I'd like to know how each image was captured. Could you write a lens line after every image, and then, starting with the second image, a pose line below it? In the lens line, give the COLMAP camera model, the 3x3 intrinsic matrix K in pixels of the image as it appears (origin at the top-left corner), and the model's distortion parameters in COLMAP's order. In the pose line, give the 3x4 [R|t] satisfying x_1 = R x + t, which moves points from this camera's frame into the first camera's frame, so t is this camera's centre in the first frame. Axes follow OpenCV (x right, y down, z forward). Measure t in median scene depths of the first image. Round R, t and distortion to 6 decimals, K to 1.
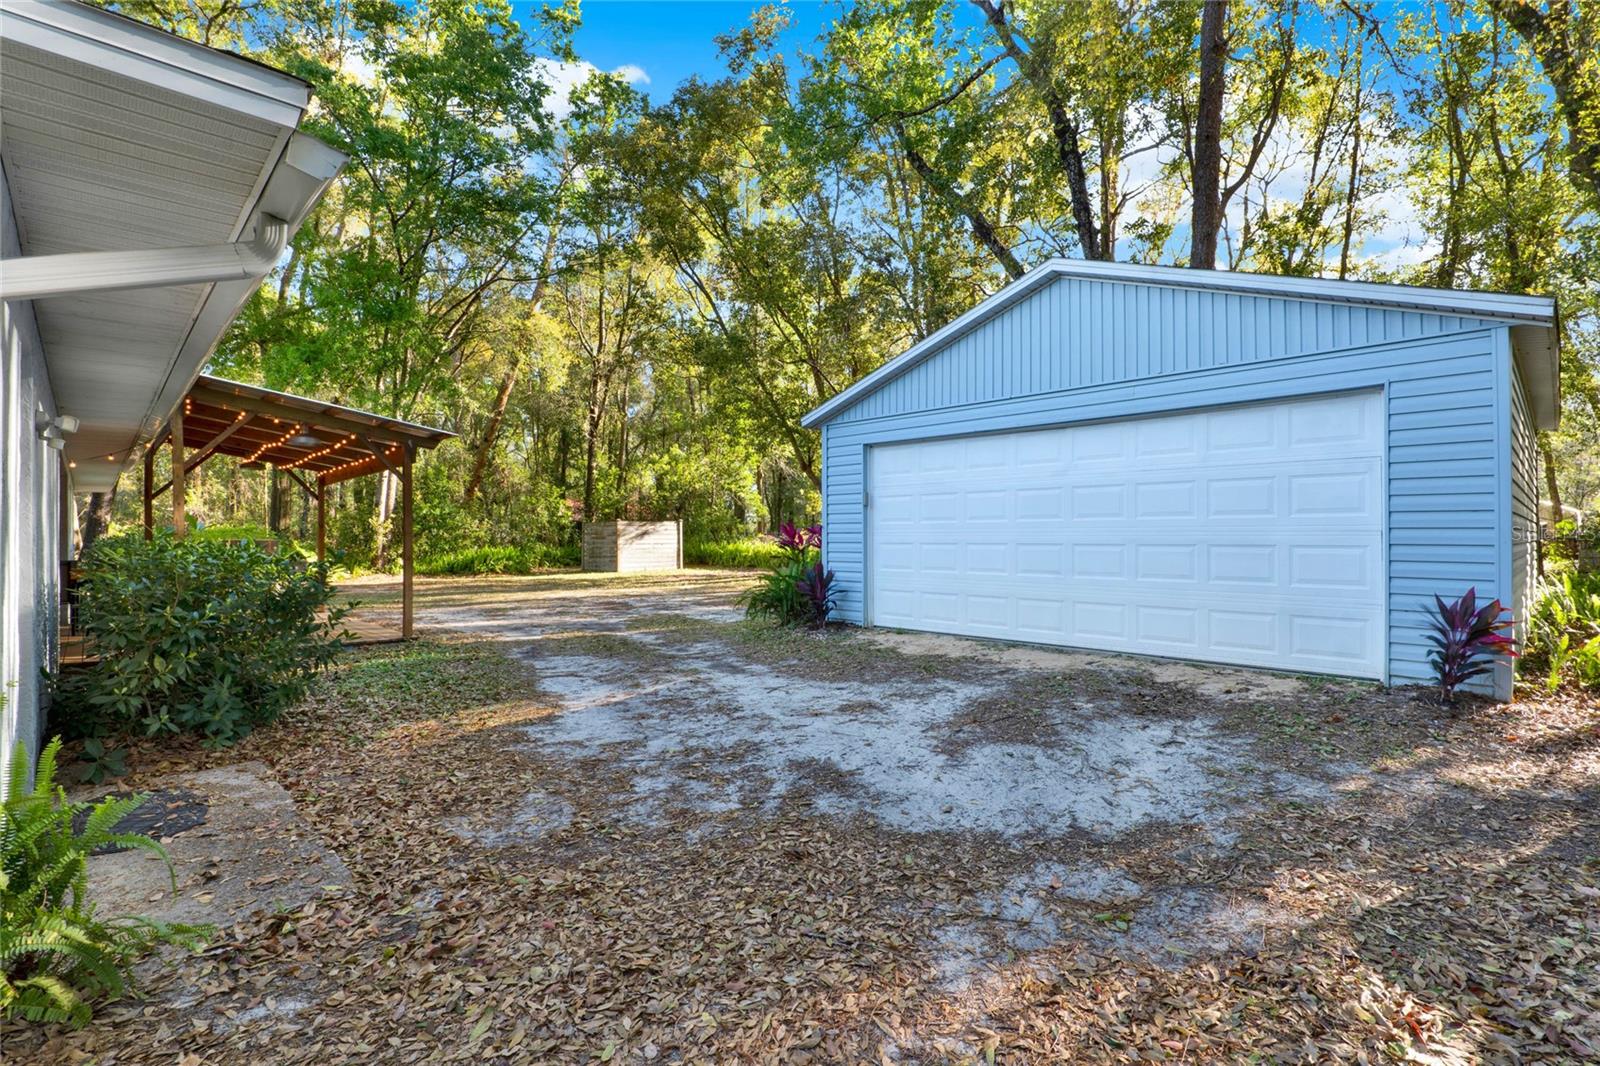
lens RADIAL K [[743.3, 0, 801.8], [0, 743.3, 537.4], [0, 0, 1]] dist [-0.003261, 0.000009]
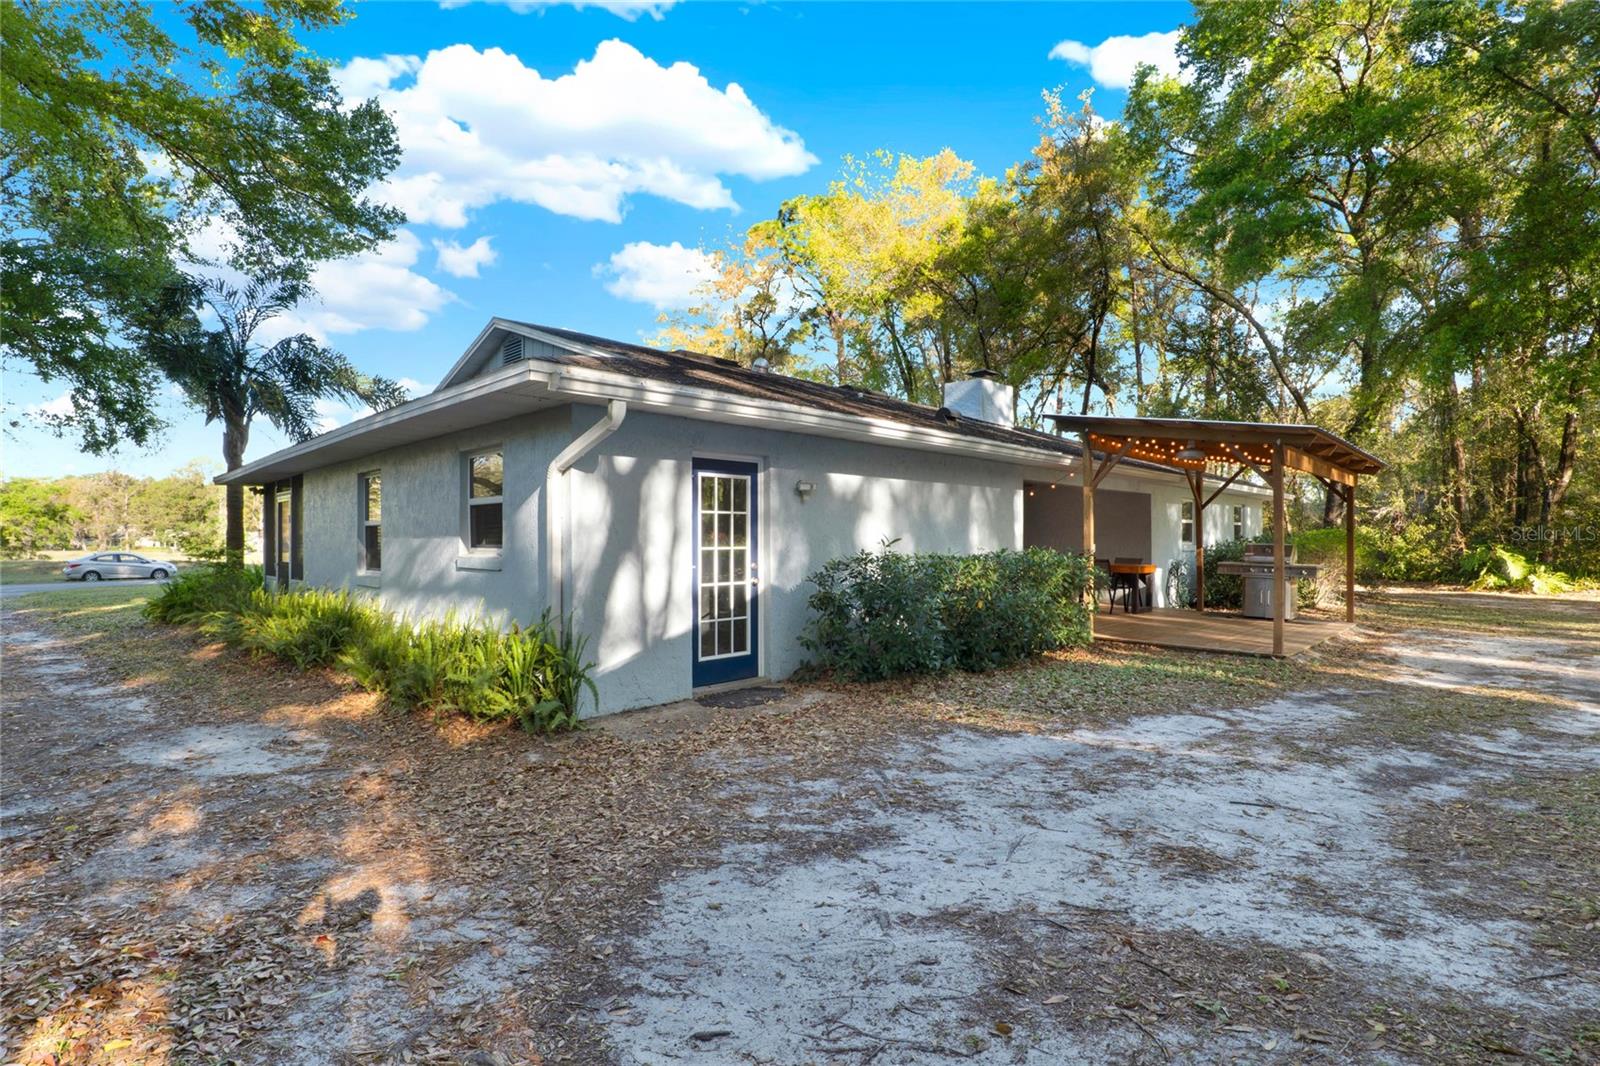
lens RADIAL K [[743.3, 0, 802.1], [0, 743.3, 535.2], [0, 0, 1]] dist [-0.003261, 0.000009]
pose [[0.032355, -0.003555, -0.999470, 0.843393], [0.004931, 0.999982, -0.003397, -0.029252], [0.999464, -0.004818, 0.032372, 0.893046]]
